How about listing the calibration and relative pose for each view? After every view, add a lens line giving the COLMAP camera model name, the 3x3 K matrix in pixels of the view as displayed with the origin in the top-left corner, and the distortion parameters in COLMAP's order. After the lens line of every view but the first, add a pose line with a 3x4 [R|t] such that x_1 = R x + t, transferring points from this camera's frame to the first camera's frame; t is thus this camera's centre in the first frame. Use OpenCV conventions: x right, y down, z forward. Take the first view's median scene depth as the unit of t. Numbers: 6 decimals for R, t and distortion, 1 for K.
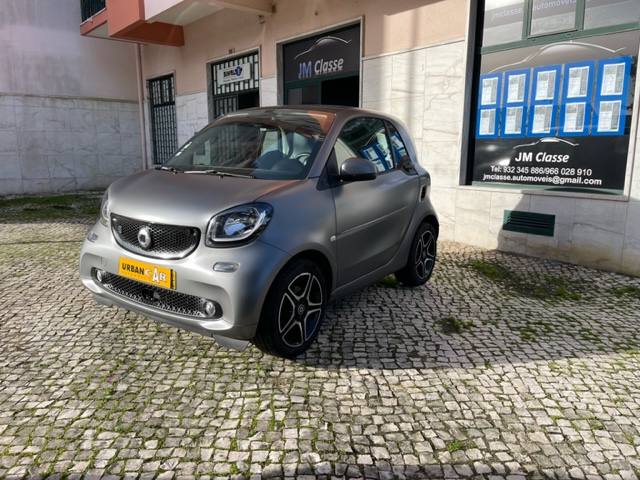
lens RADIAL K [[478.1, 0, 324.5], [0, 478.1, 237.8], [0, 0, 1]] dist [0.076078, -0.088430]
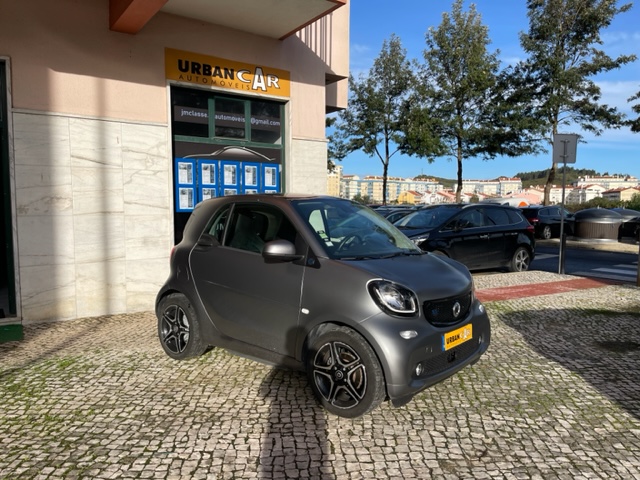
lens RADIAL K [[478.1, 0, 317.7], [0, 478.1, 239.9], [0, 0, 1]] dist [0.076078, -0.088430]
pose [[0.104585, -0.075533, 0.991643, -0.746786], [0.180808, 0.981939, 0.055724, -0.140465], [-0.977942, 0.173469, 0.116353, 0.538465]]
